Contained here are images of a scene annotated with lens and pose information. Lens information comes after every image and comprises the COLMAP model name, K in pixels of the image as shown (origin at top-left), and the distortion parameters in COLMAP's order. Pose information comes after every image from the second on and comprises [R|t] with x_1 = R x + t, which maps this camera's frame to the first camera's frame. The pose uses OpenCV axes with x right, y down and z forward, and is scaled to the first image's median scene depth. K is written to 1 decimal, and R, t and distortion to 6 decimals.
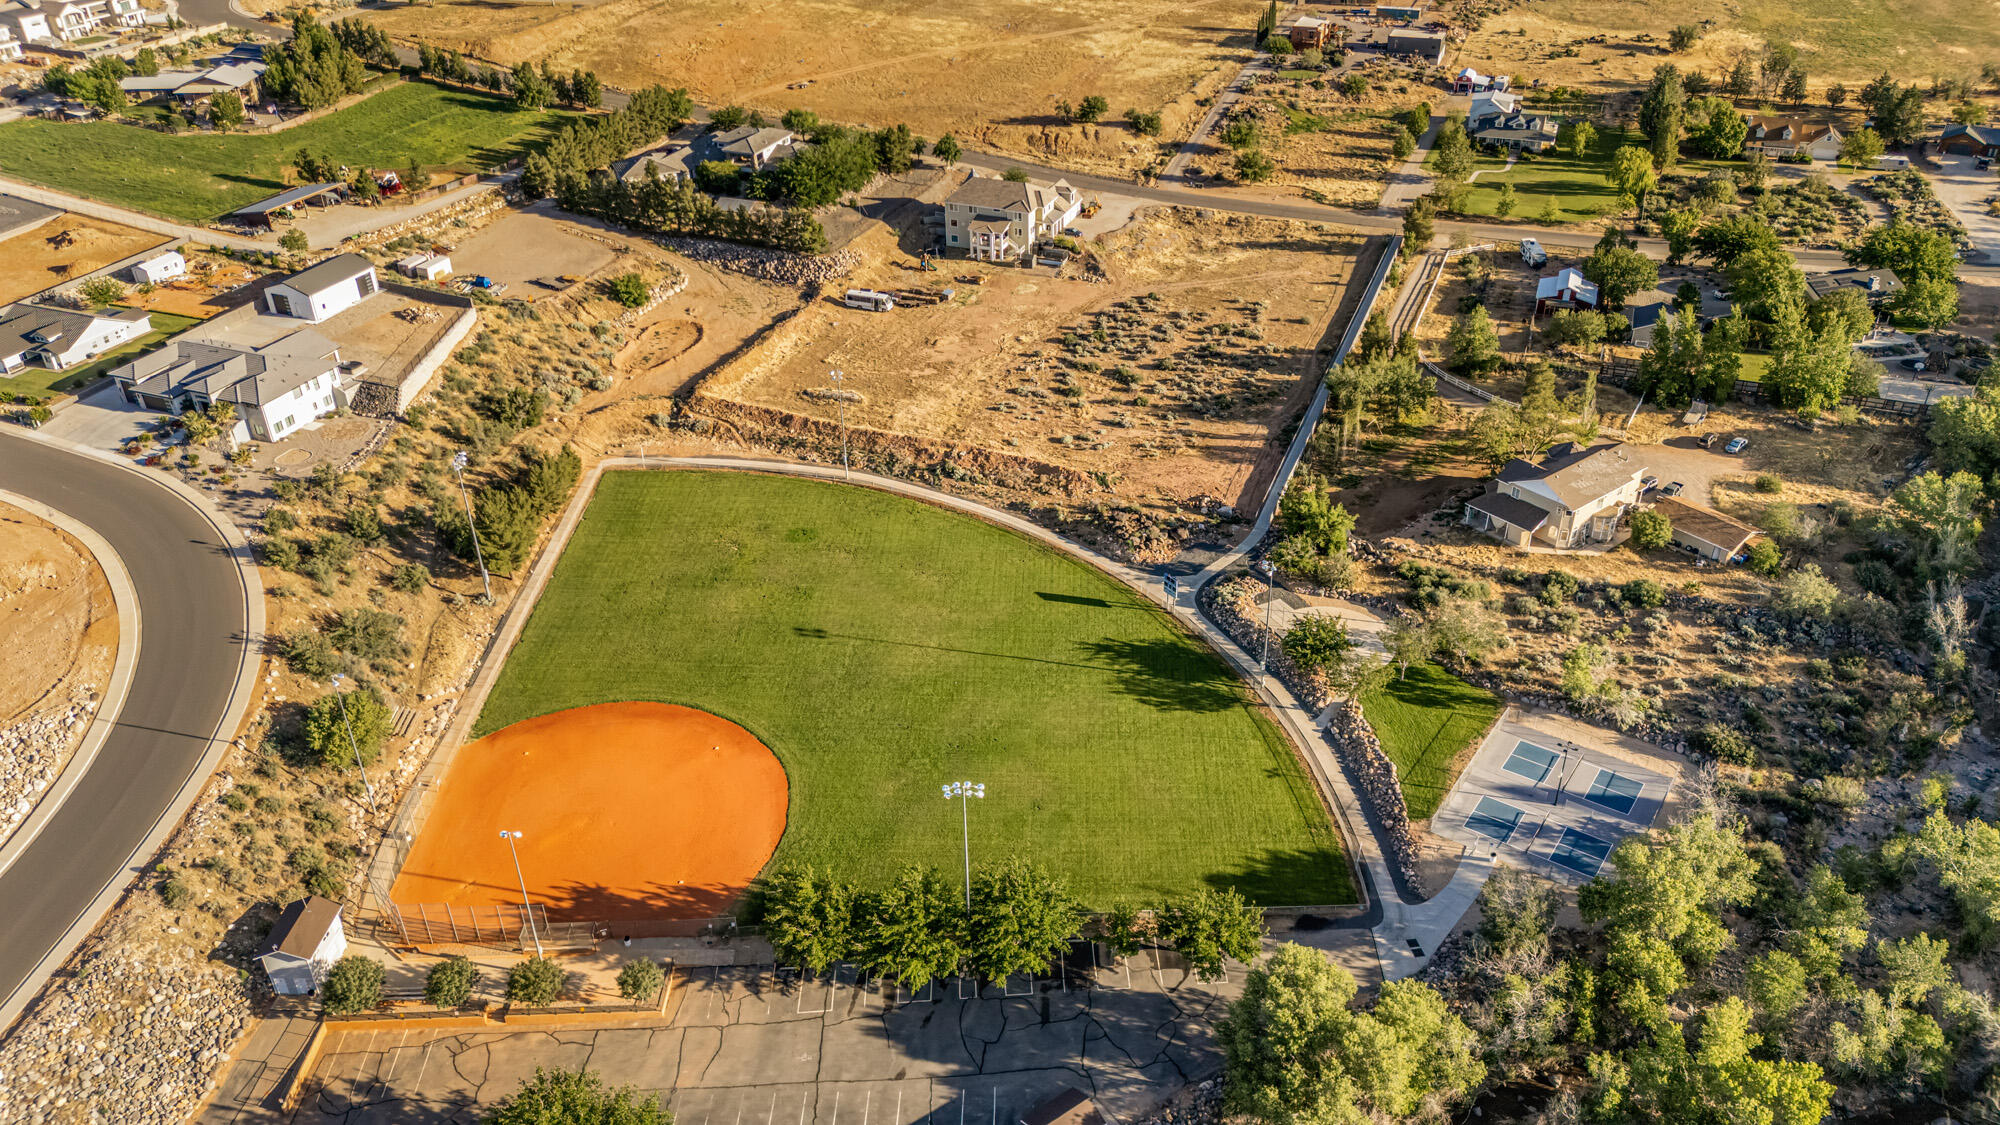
lens RADIAL K [[1466.5, 0, 1001.7], [0, 1466.5, 567.9], [0, 0, 1]] dist [0.096077, -0.121045]
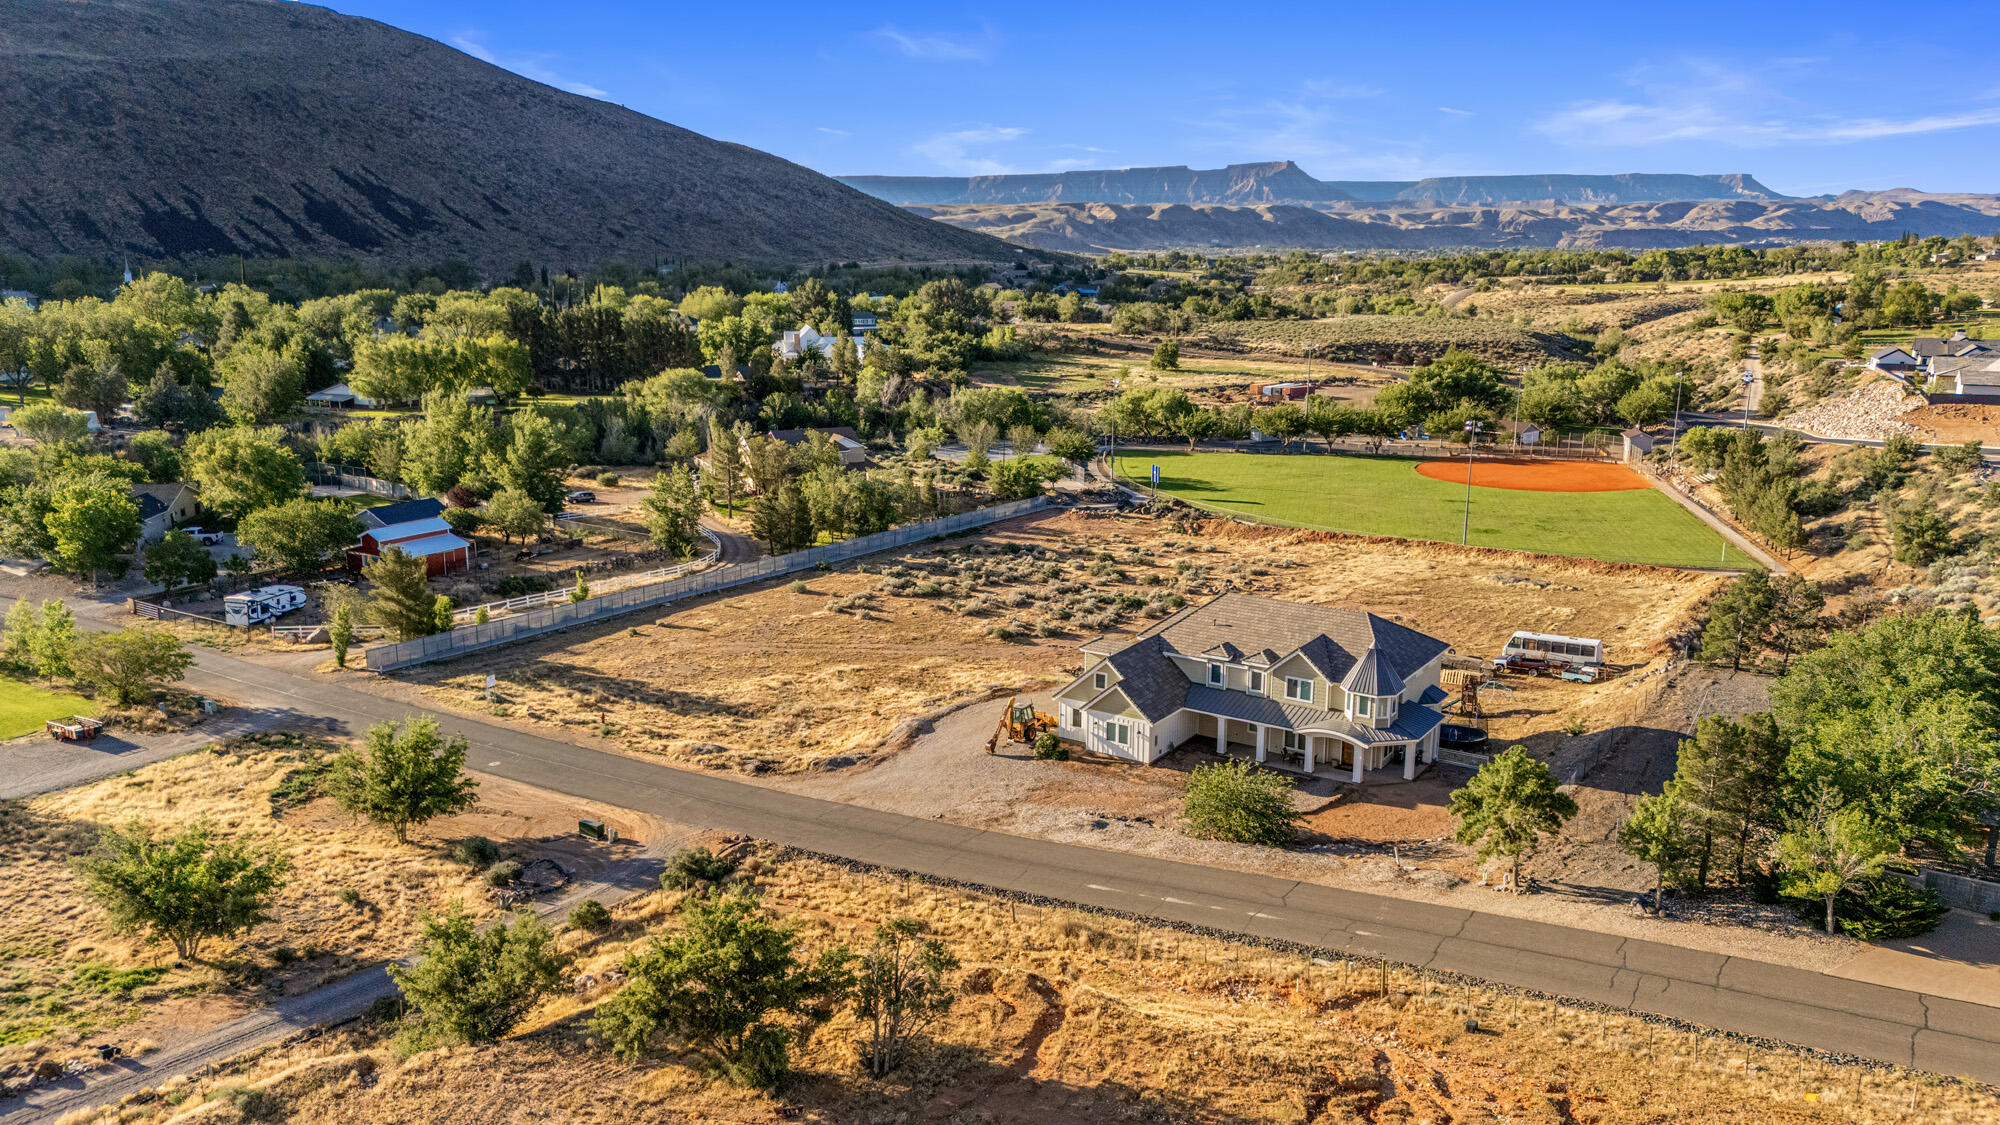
lens RADIAL K [[1456.5, 0, 1003.8], [0, 1456.5, 590.7], [0, 0, 1]] dist [0.092031, -0.103690]
pose [[-0.980969, -0.037575, 0.190492, -0.000414], [0.110103, 0.700447, 0.705160, -0.695855], [-0.159926, 0.712714, -0.682980, 1.638238]]
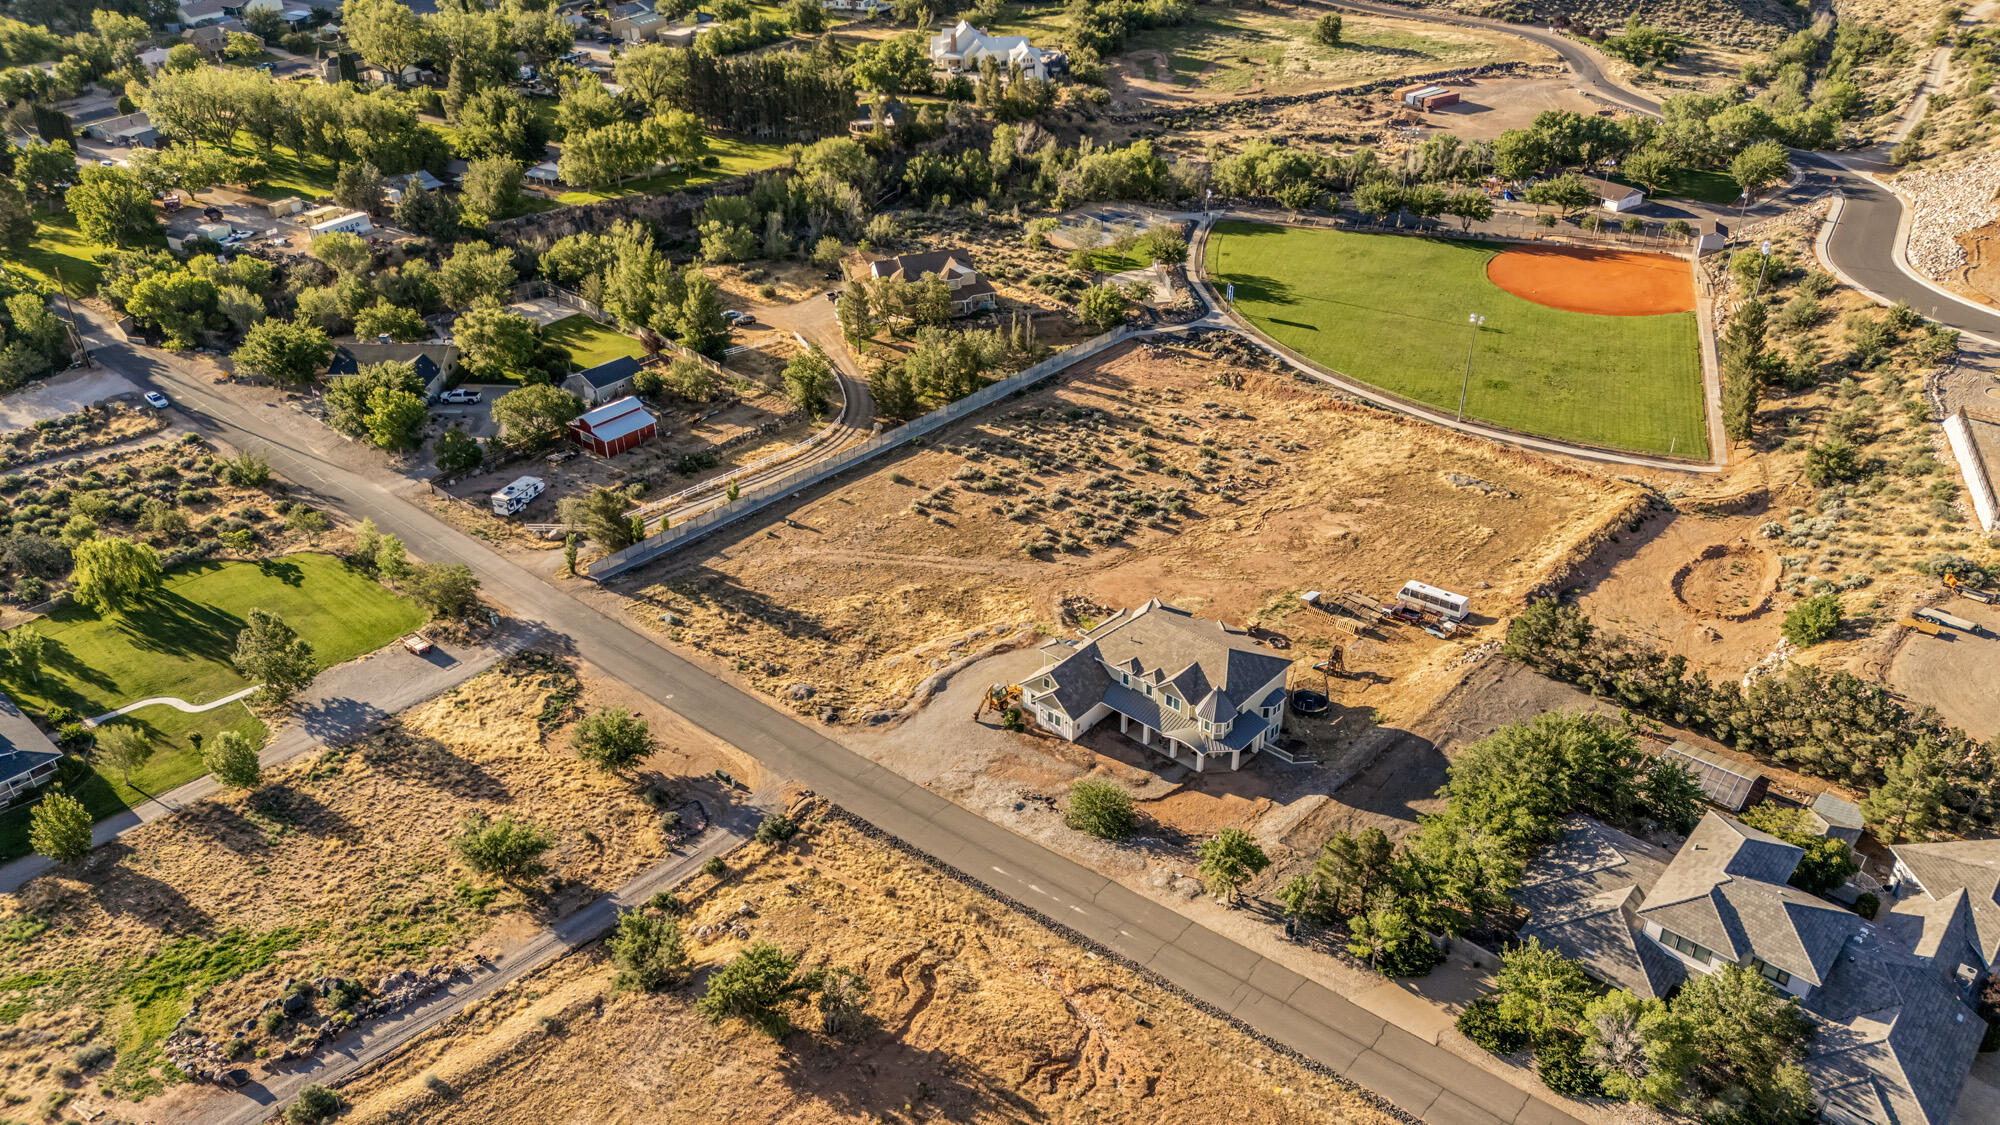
lens RADIAL K [[1461.1, 0, 1004.2], [0, 1461.1, 566.4], [0, 0, 1]] dist [0.122800, -0.174983]
pose [[-0.942516, -0.151395, 0.297899, -0.127029], [0.198895, 0.462210, 0.864178, -0.988887], [-0.268524, 0.873751, -0.405528, 1.580097]]
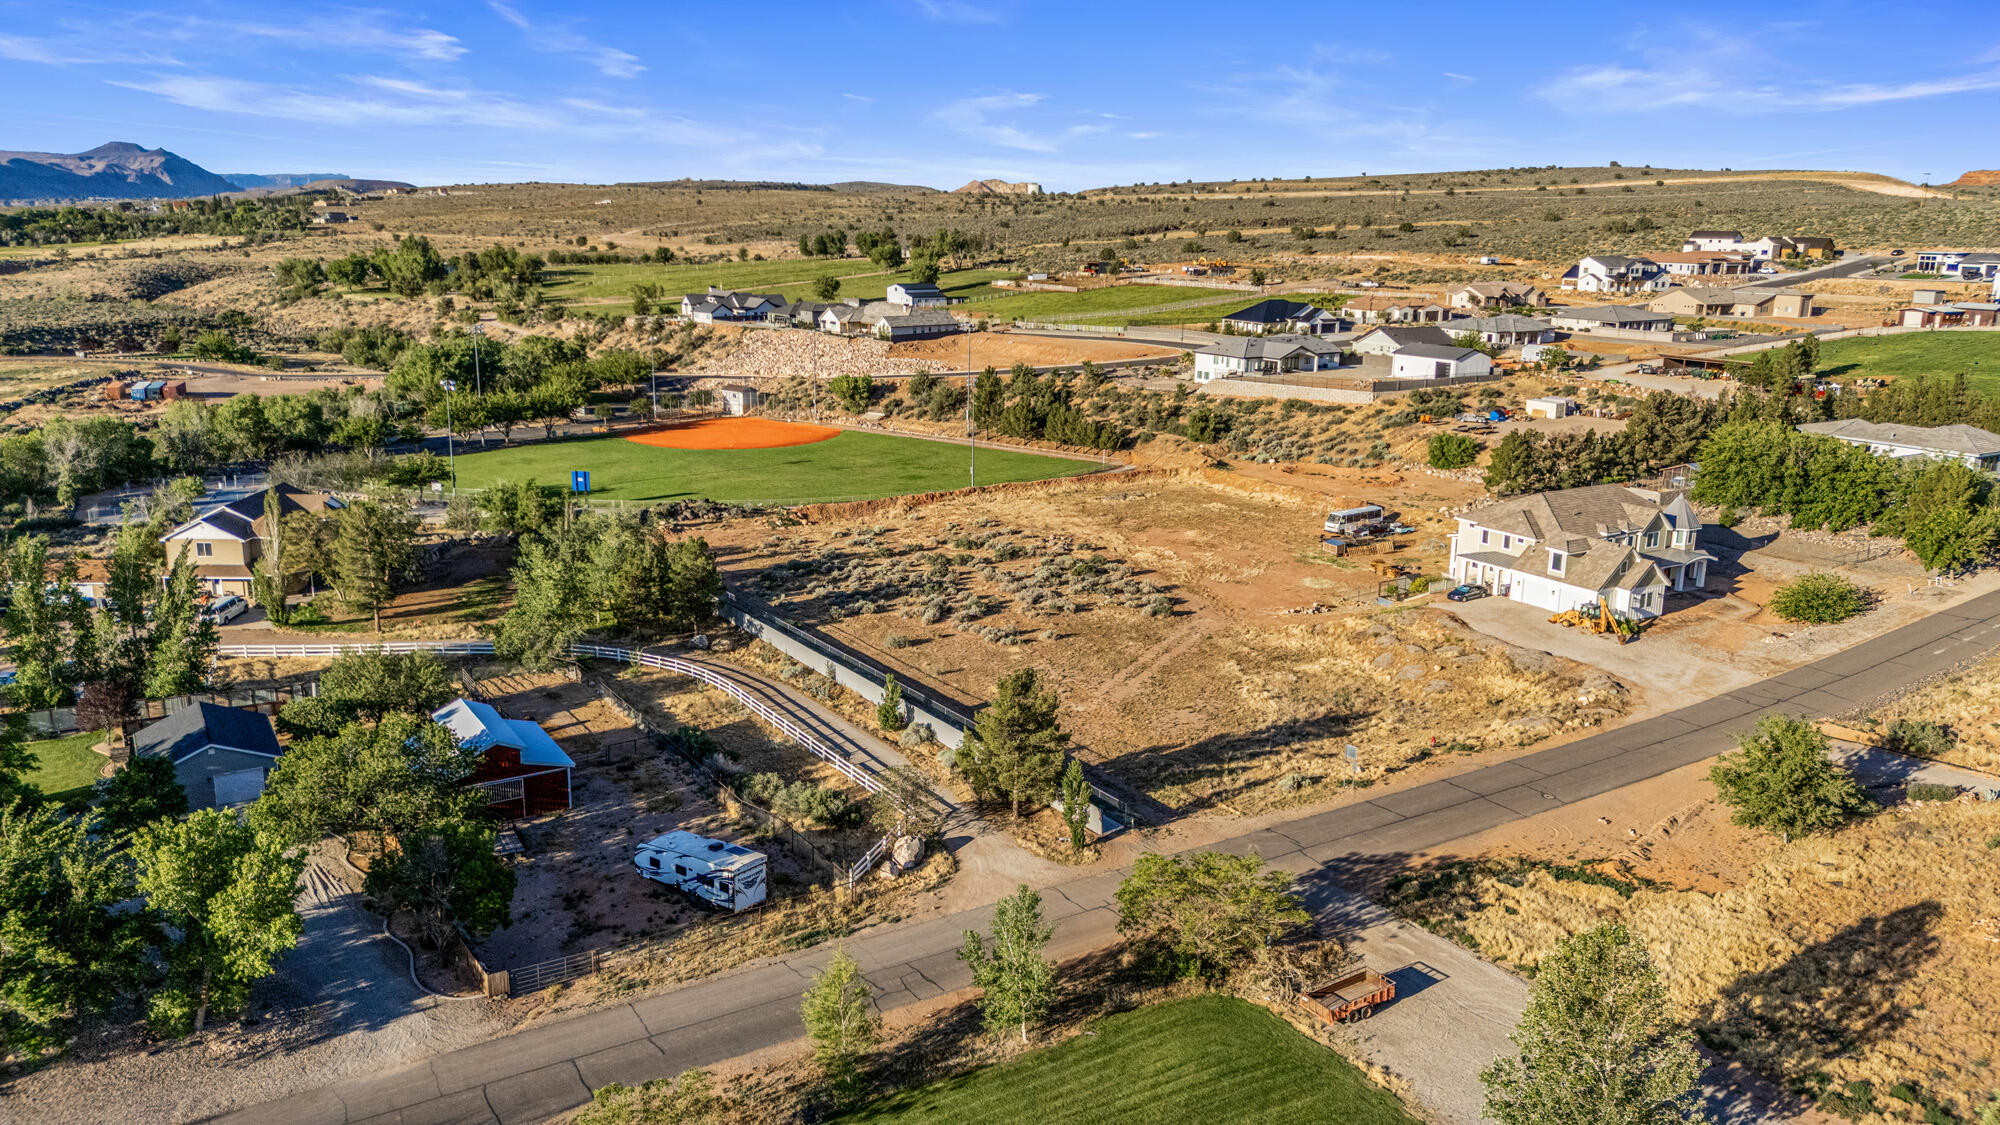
lens RADIAL K [[1470.1, 0, 1006.3], [0, 1470.1, 577.8], [0, 0, 1]] dist [0.087087, -0.094203]
pose [[-0.593754, 0.198220, -0.779849, 0.685498], [-0.432883, 0.738291, 0.517242, -0.546880], [0.678283, 0.644698, -0.352557, 1.381978]]
